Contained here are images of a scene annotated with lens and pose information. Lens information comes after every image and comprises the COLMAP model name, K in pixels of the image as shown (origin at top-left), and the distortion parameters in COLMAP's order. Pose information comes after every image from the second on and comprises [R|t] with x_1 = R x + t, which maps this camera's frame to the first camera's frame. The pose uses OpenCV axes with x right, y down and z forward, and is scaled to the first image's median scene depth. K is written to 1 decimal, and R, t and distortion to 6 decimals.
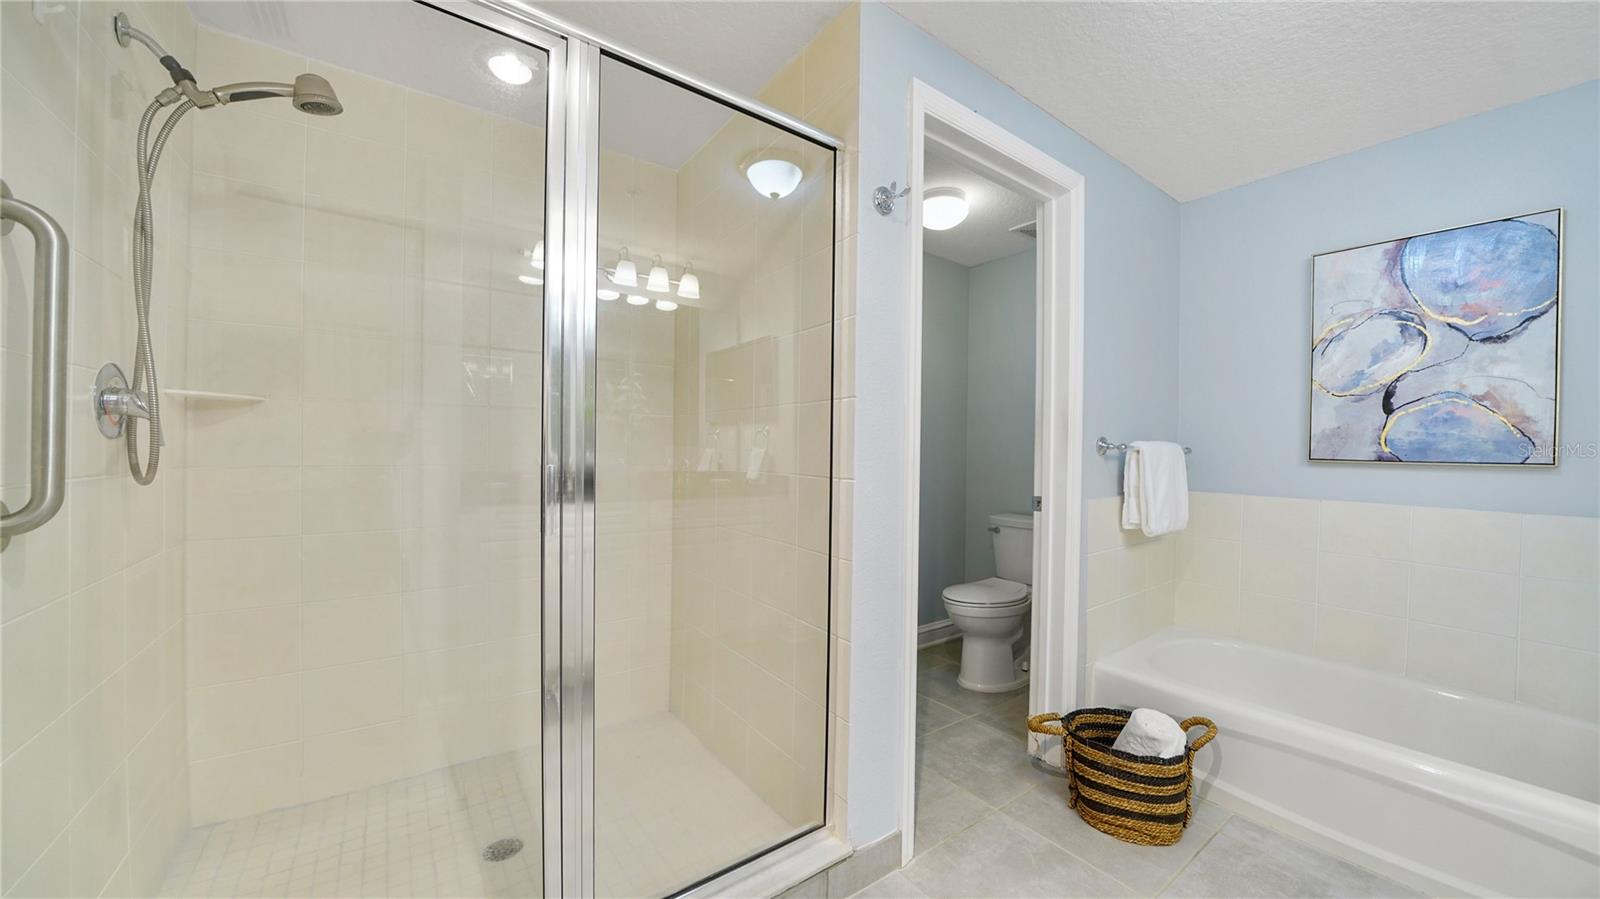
lens RADIAL K [[573.5, 0, 813.8], [0, 573.5, 450.4], [0, 0, 1]] dist [-0.000827, -0.000153]
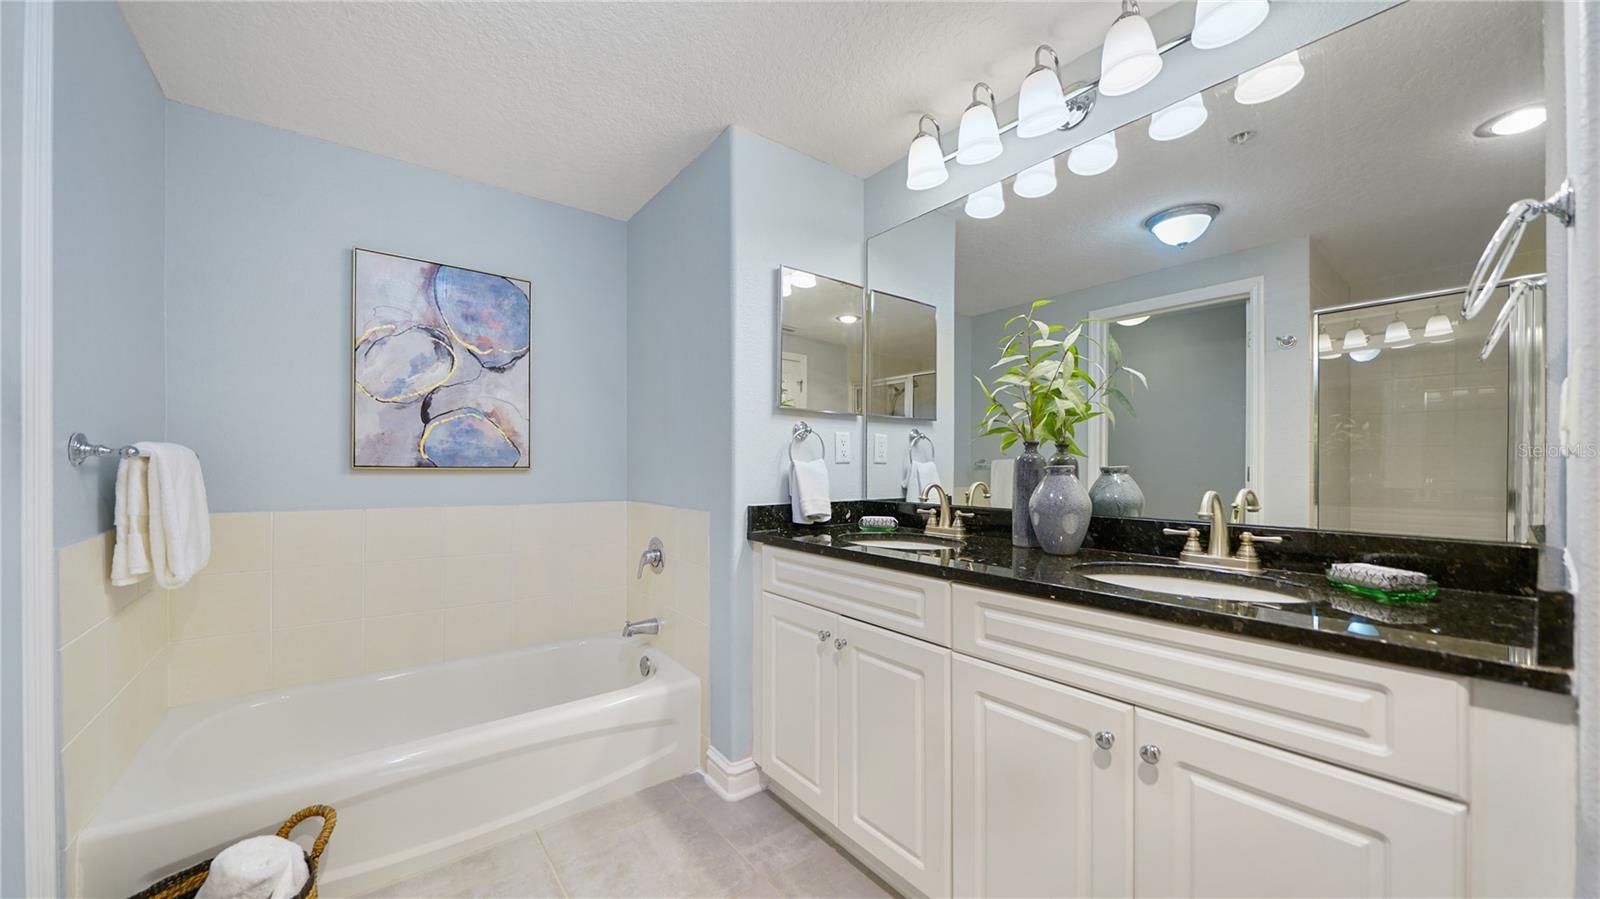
lens RADIAL K [[567.2, 0, 799.7], [0, 567.2, 465.4], [0, 0, 1]] dist [-0.001811, -0.000188]
pose [[-0.010199, -0.014354, 0.999845, -0.065079], [-0.001007, 0.999897, 0.014344, -0.000485], [-0.999947, -0.000861, -0.010212, 0.312480]]
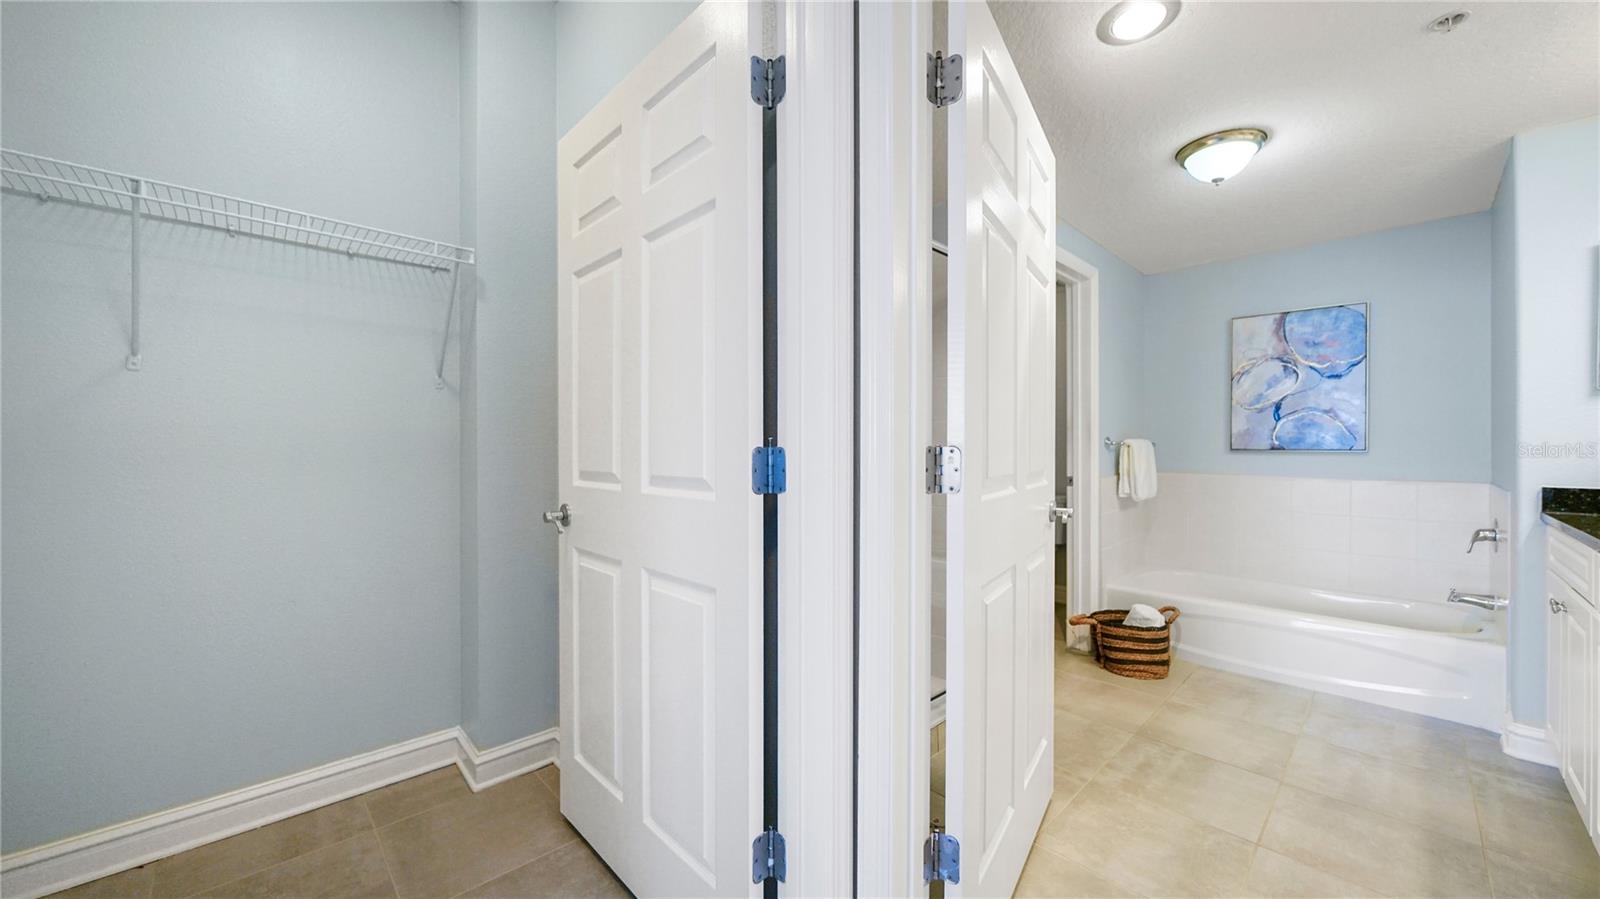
lens RADIAL K [[580.6, 0, 794.9], [0, 580.6, 453.0], [0, 0, 1]] dist [-0.000009, 0.000000]
pose [[0.994377, -0.016156, 0.104656, -0.521694], [0.015386, 0.999848, 0.008160, -0.006423], [-0.104772, -0.006504, 0.994475, -0.486031]]
